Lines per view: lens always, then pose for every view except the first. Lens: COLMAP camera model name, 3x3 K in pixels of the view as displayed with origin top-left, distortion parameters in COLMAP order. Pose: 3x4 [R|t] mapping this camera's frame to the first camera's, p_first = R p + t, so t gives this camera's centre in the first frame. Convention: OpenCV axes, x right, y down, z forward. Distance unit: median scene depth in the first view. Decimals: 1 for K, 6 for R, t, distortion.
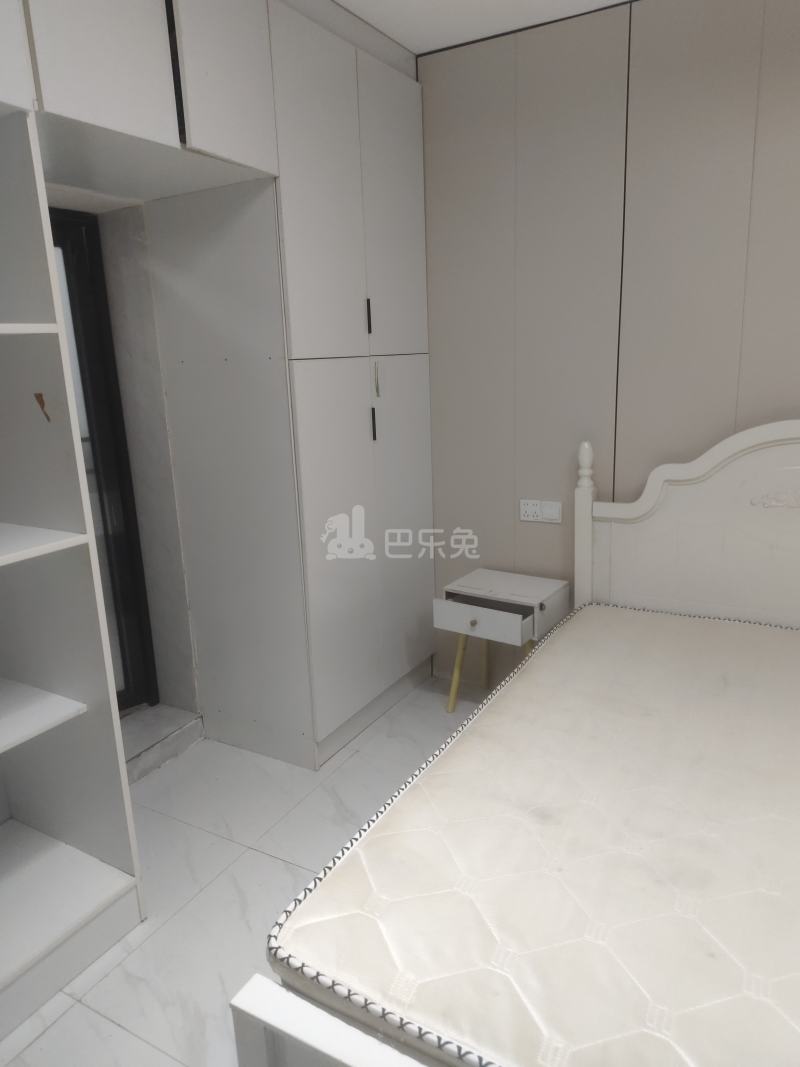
lens RADIAL K [[733.4, 0, 398.7], [0, 733.4, 517.4], [0, 0, 1]] dist [0.044971, 0.001472]
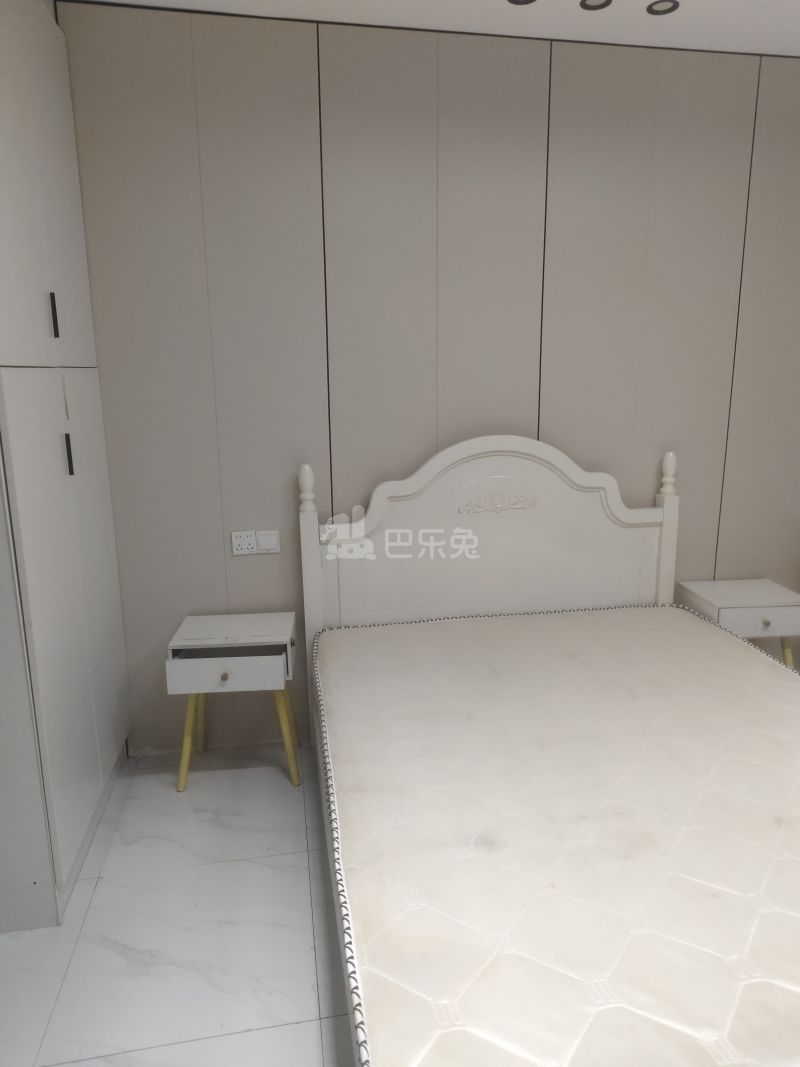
lens RADIAL K [[744.5, 0, 399.8], [0, 744.5, 529.2], [0, 0, 1]] dist [0.031515, -0.002822]
pose [[0.767909, -0.105232, 0.631855, -0.273407], [0.120254, 0.992558, 0.019157, -0.022120], [-0.629169, 0.061272, 0.774849, 0.168110]]
